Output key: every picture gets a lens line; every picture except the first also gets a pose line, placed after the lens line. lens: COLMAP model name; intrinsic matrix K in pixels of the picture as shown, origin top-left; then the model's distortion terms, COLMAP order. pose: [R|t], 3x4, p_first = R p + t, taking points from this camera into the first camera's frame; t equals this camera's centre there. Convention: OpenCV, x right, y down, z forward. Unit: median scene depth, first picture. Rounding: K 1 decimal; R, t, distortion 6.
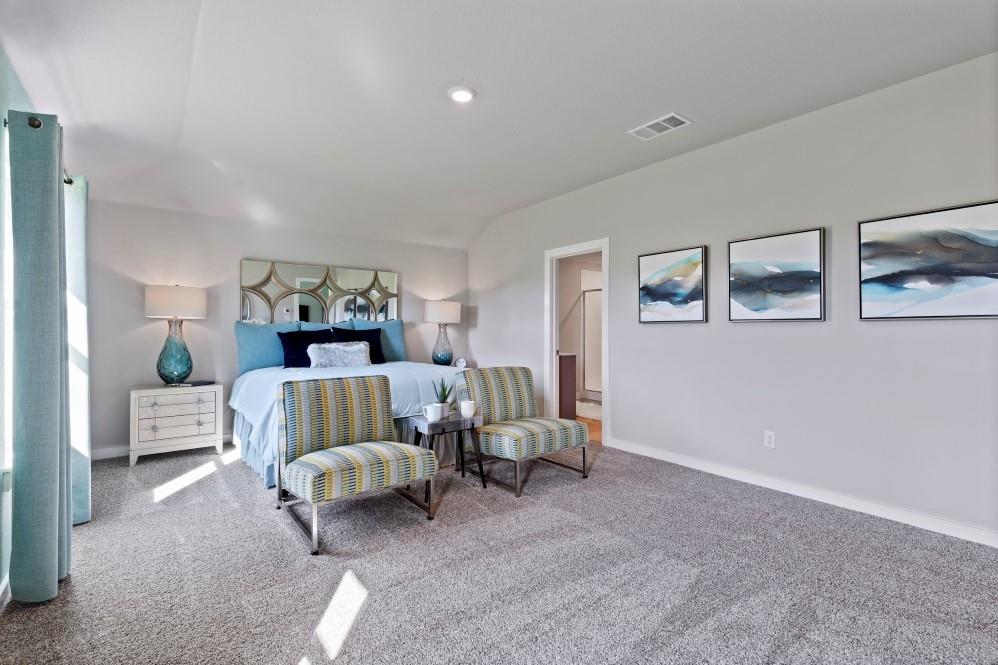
lens RADIAL K [[447.3, 0, 508.5], [0, 447.3, 326.3], [0, 0, 1]] dist [-0.002440, 0.001365]
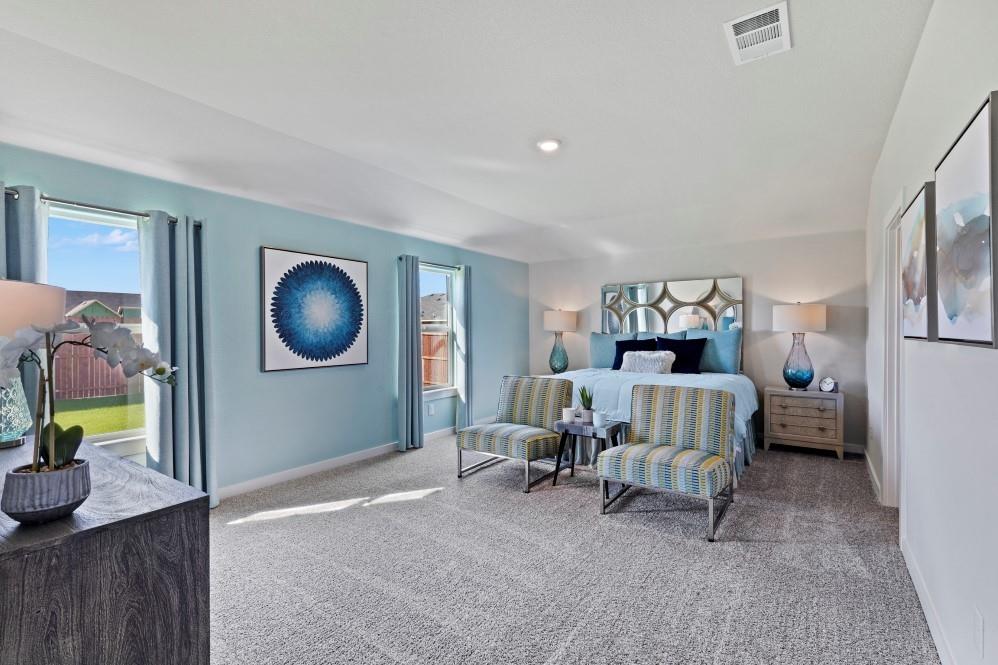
lens RADIAL K [[447.3, 0, 509.0], [0, 447.3, 339.3], [0, 0, 1]] dist [-0.002440, 0.001365]
pose [[0.277739, 0.007397, -0.960628, 0.582308], [0.007372, 0.999925, 0.009831, -0.006268], [0.960628, -0.009812, 0.277664, 0.349570]]
